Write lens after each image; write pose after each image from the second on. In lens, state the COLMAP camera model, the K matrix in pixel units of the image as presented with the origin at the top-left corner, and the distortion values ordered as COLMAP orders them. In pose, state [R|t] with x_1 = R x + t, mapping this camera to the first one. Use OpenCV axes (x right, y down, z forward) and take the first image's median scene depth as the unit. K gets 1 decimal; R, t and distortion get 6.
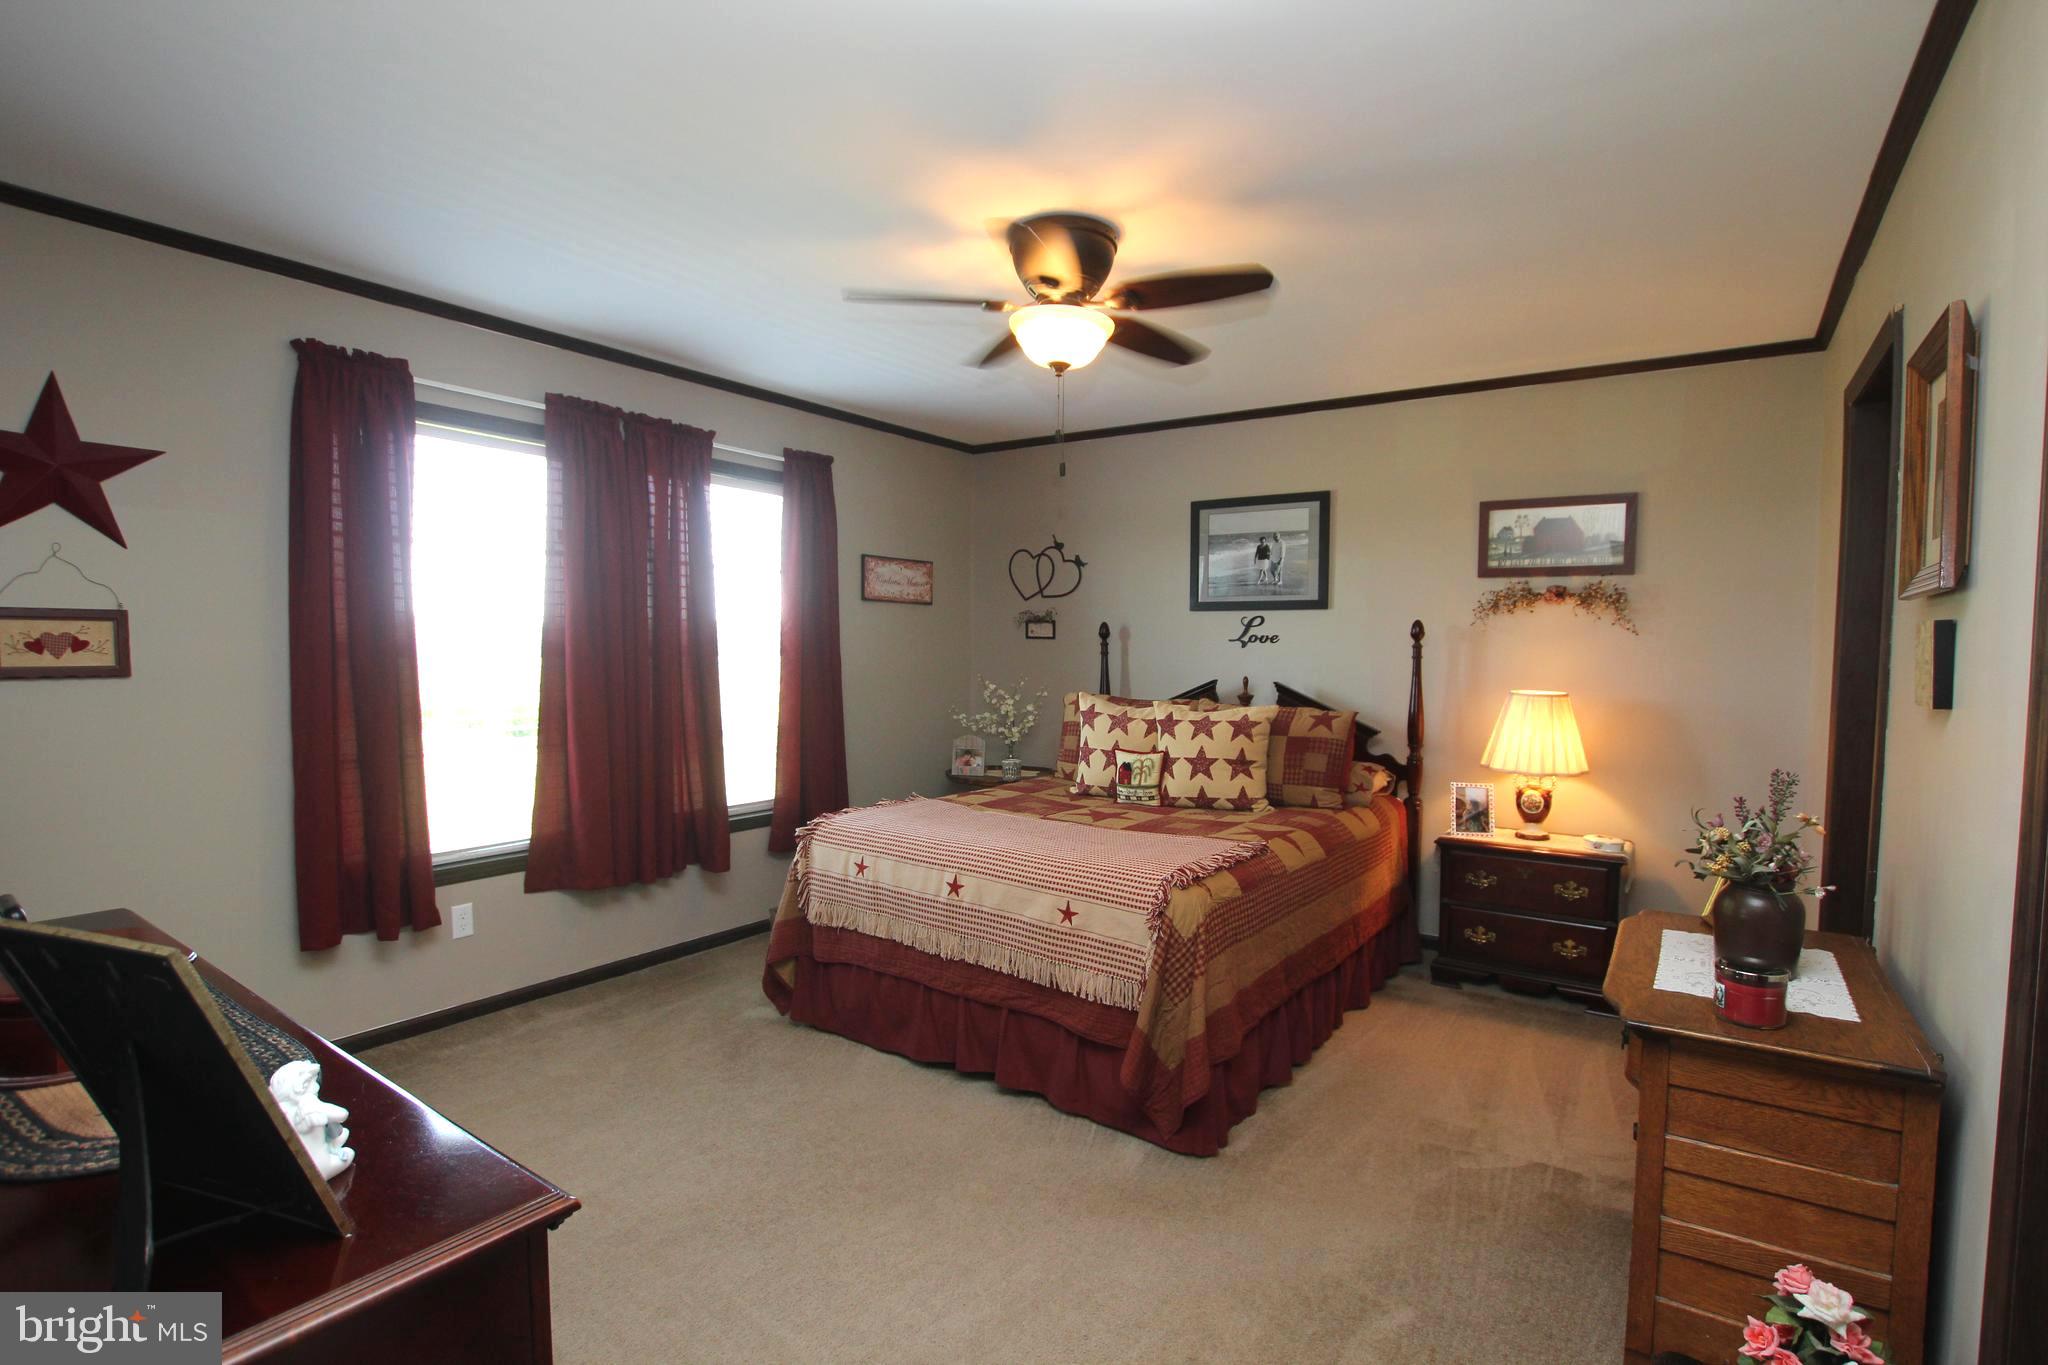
lens RADIAL K [[991.1, 0, 1024.0], [0, 991.1, 682.5], [0, 0, 1]] dist [-0.036886, 0.007643]
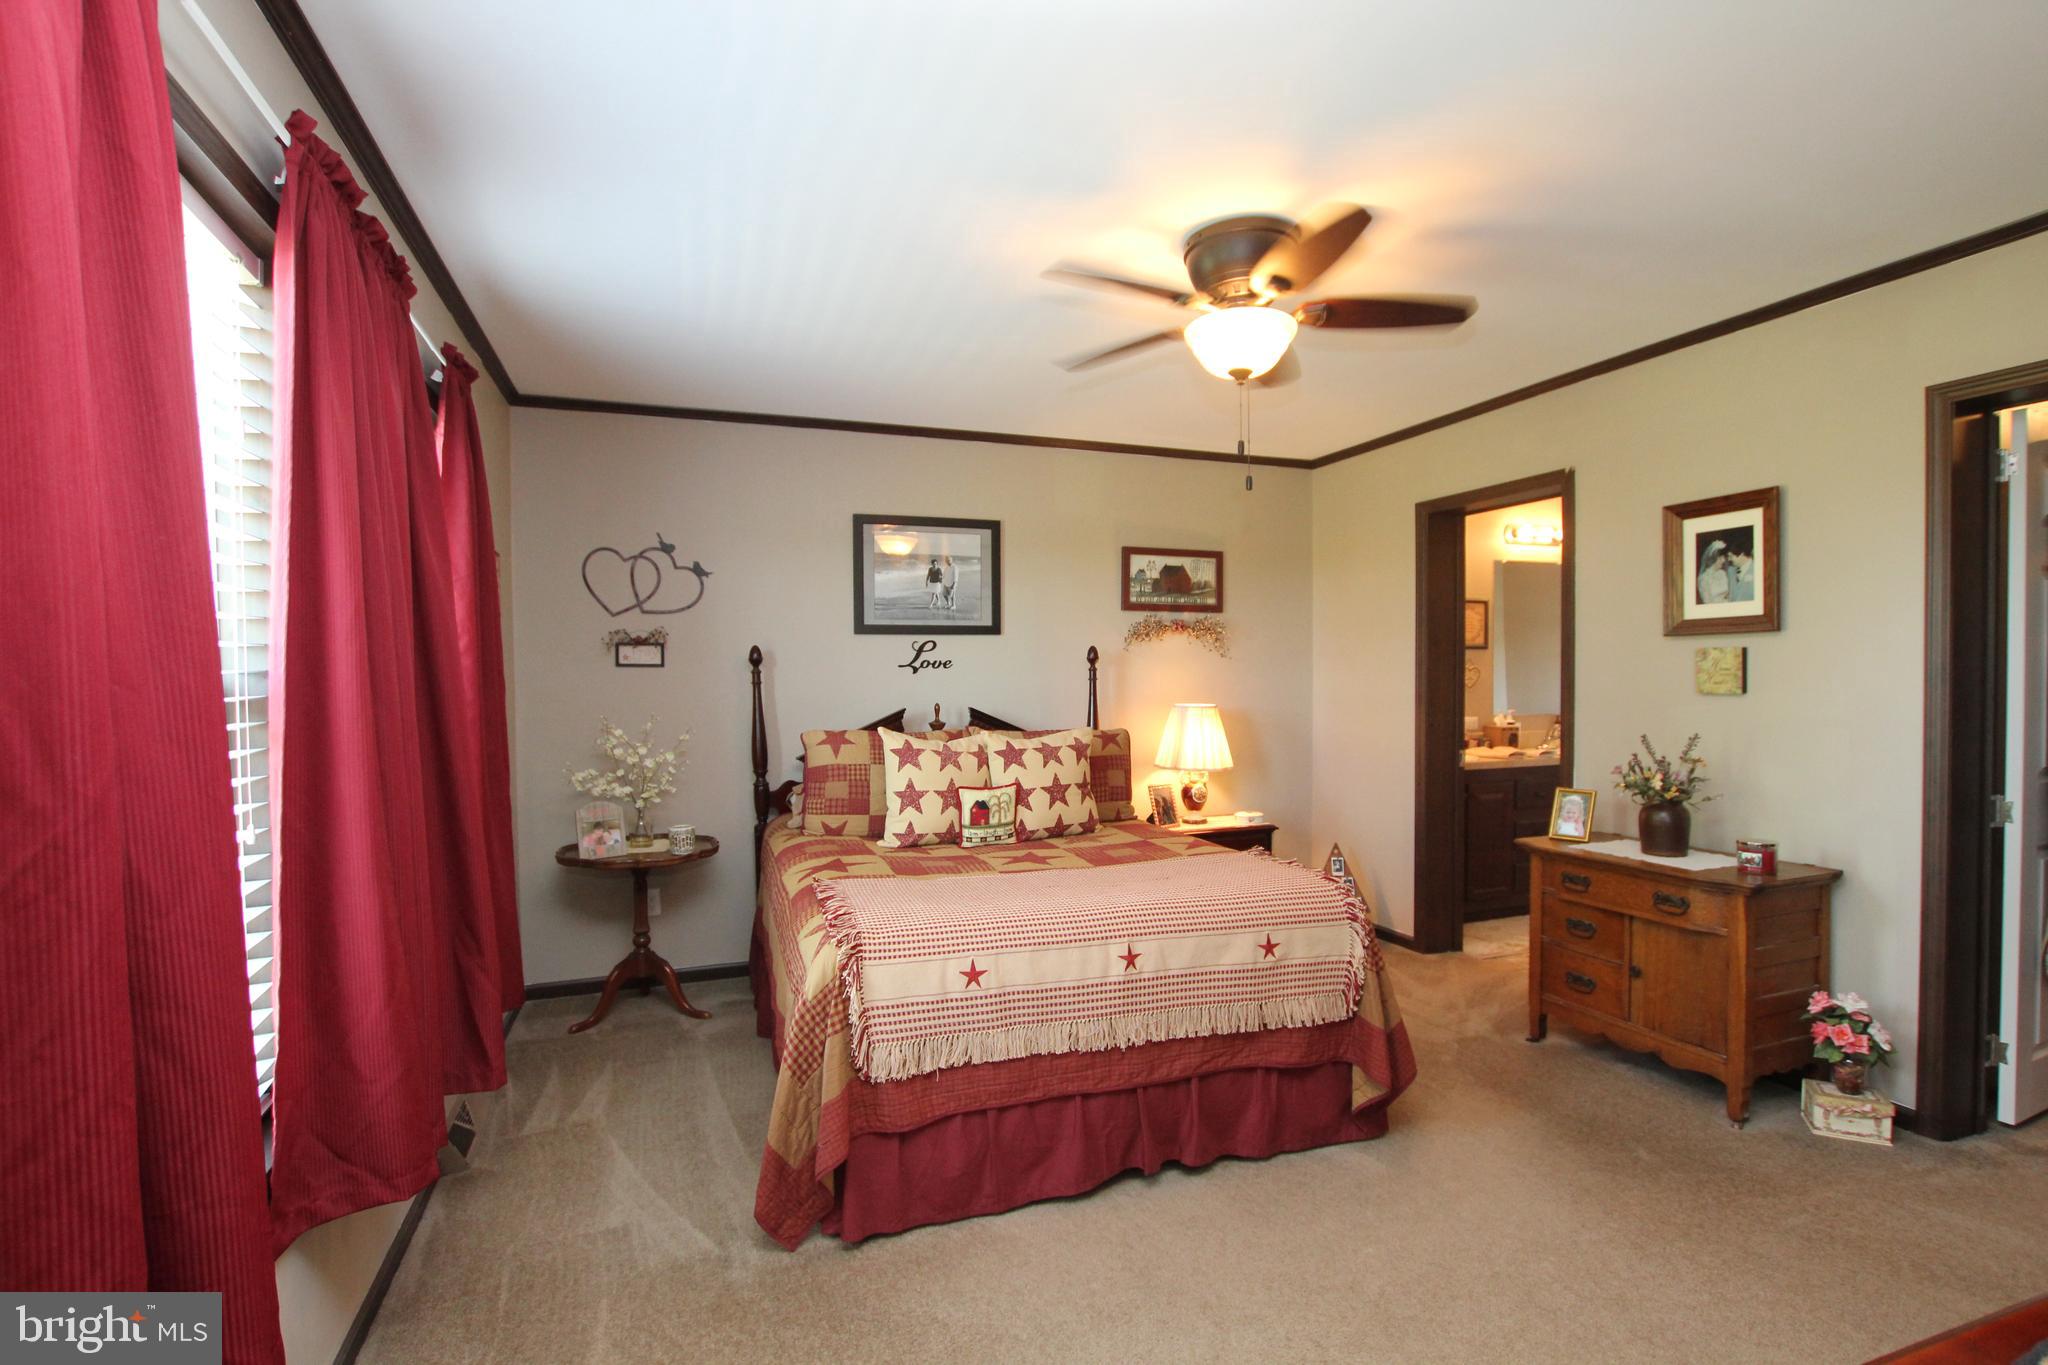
lens RADIAL K [[991.1, 0, 1024.0], [0, 991.1, 682.5], [0, 0, 1]] dist [-0.036886, 0.007643]
pose [[0.568585, -0.020085, 0.822380, -0.593565], [0.044125, 0.999007, -0.006109, -0.018894], [-0.821440, 0.039762, 0.568906, 0.435311]]
